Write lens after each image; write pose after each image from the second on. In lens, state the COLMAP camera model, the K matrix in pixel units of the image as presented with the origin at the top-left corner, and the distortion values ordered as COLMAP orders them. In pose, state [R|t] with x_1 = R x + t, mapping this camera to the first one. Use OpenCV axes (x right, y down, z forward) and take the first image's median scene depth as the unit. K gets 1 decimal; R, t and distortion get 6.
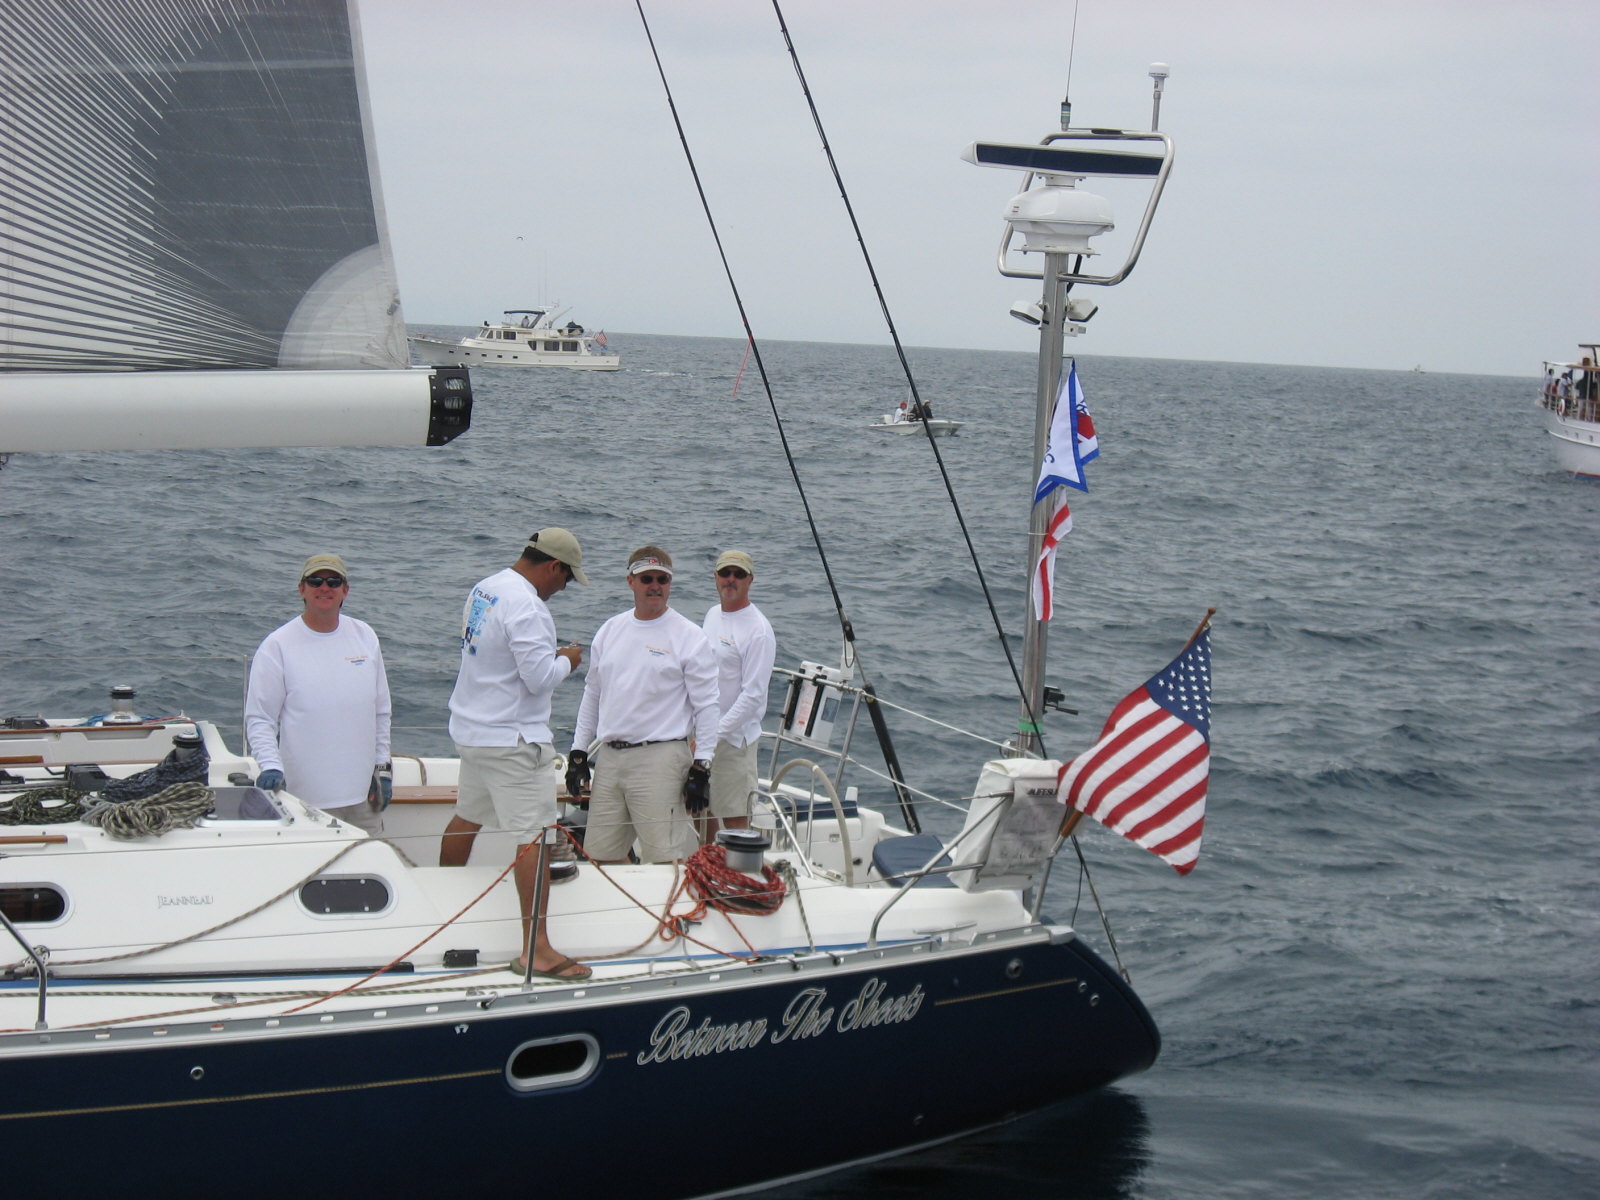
lens RADIAL K [[3034.4, 0, 800.0], [0, 3034.4, 600.0], [0, 0, 1]] dist [-0.151031, 0.209891]
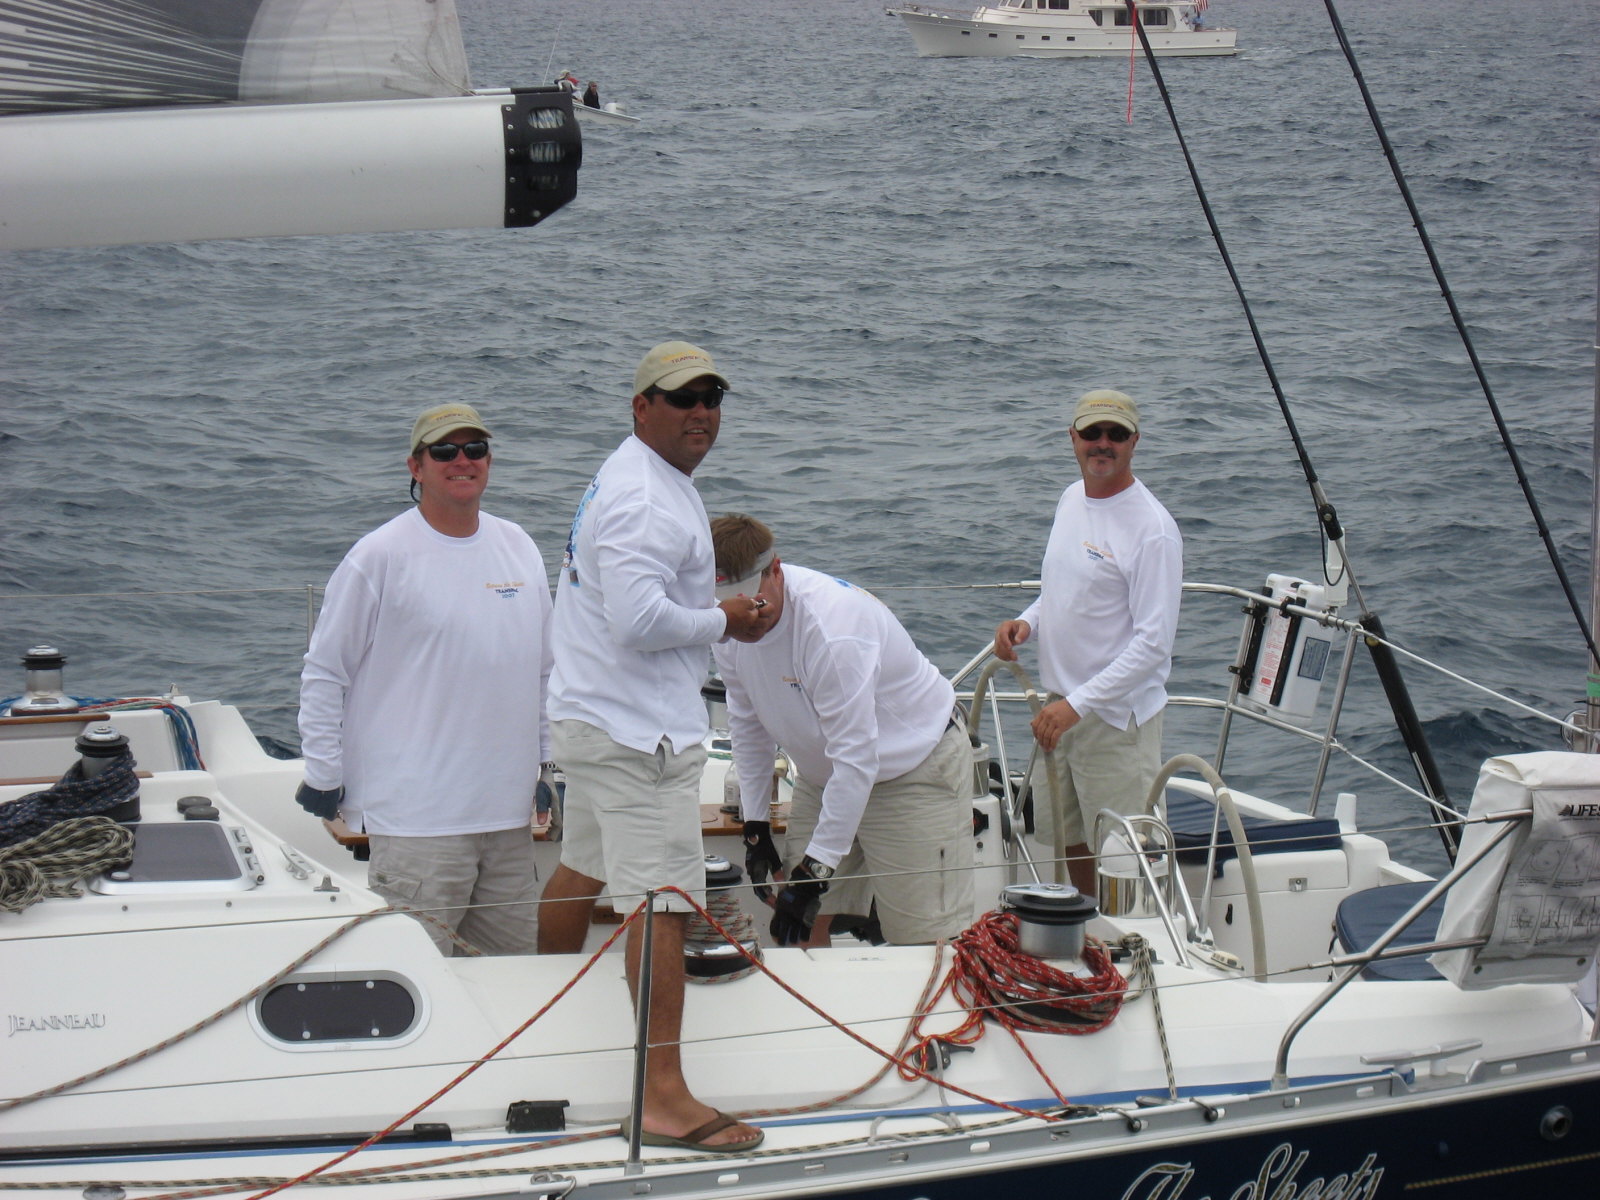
lens RADIAL K [[5078.9, 0, 800.0], [0, 5078.9, 600.0], [0, 0, 1]] dist [-0.040727, 0.824878]
pose [[0.985613, -0.019232, -0.167917, 0.096661], [0.024588, 0.999251, 0.029872, -0.007504], [0.167217, -0.033571, 0.985348, 0.051032]]
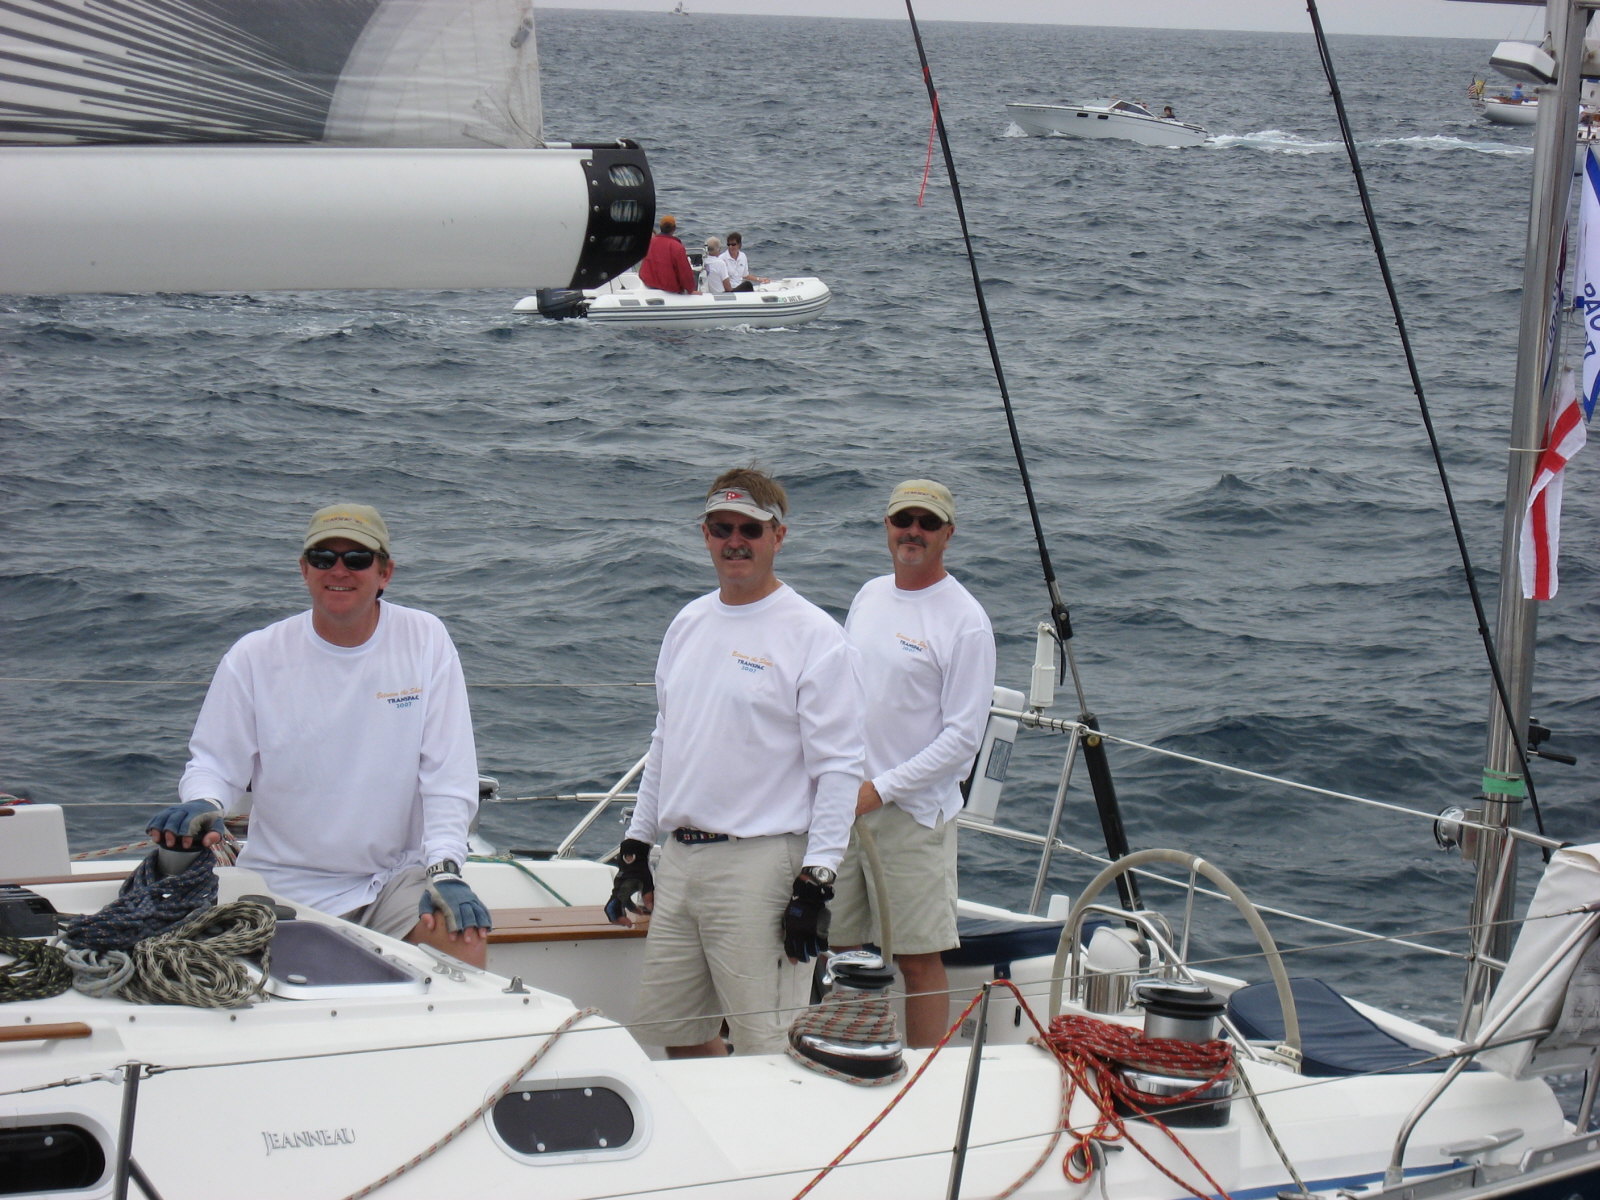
lens RADIAL K [[5078.9, 0, 800.0], [0, 5078.9, 600.0], [0, 0, 1]] dist [-0.040727, 0.824878]
pose [[0.980058, -0.006989, 0.198587, -0.272109], [0.005568, 0.999955, 0.007711, -0.001730], [-0.198632, -0.006452, 0.980053, 0.095603]]
